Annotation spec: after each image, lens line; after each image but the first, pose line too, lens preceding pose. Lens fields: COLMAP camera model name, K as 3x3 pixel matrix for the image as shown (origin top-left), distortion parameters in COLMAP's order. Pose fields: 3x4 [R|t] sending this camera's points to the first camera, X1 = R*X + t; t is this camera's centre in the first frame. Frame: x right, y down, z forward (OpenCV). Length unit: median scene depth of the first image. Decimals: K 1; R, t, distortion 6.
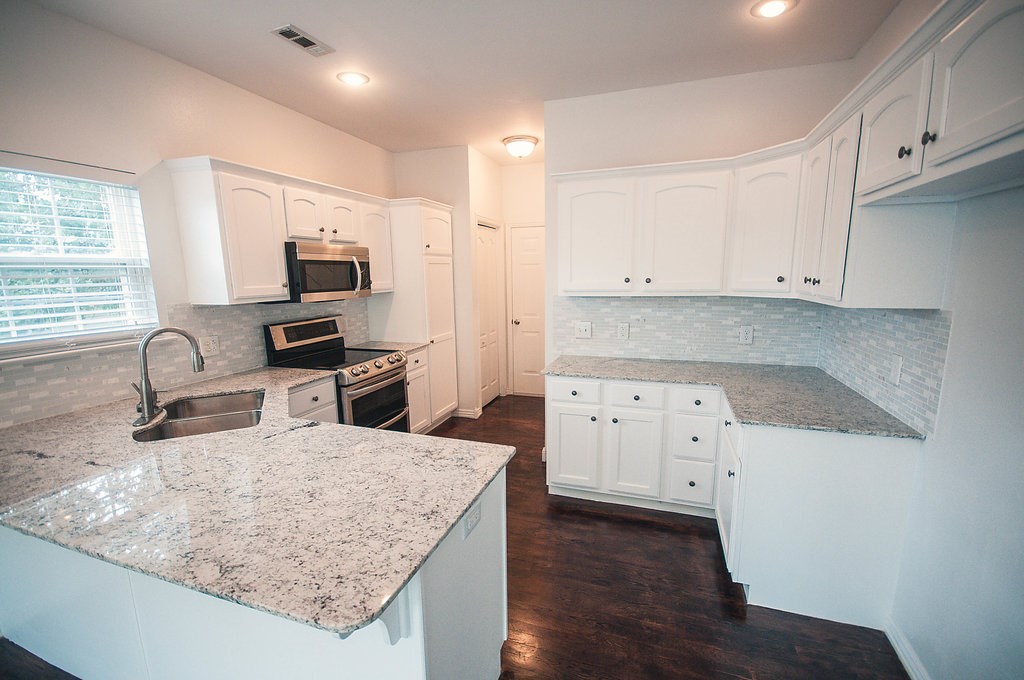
lens RADIAL K [[449.8, 0, 511.4], [0, 449.8, 352.7], [0, 0, 1]] dist [0.004079, -0.011543]
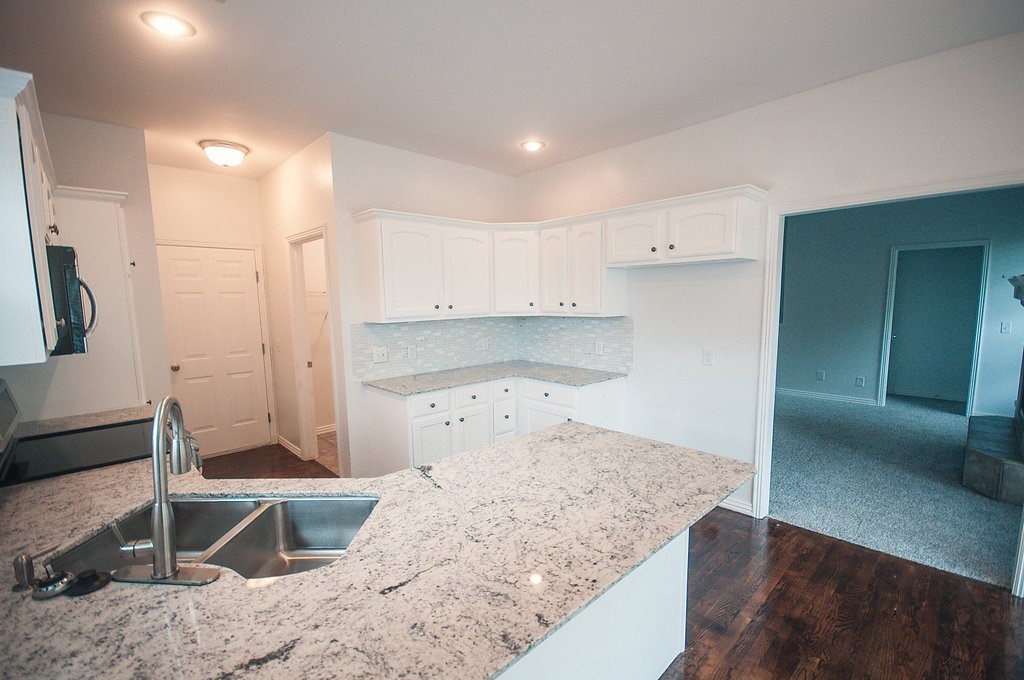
lens RADIAL K [[449.8, 0, 511.4], [0, 449.8, 352.7], [0, 0, 1]] dist [0.004079, -0.011543]
pose [[0.461824, -0.103066, 0.880963, -0.763909], [0.163367, 0.986117, 0.029727, -0.043947], [-0.871797, 0.130192, 0.472250, 0.272498]]
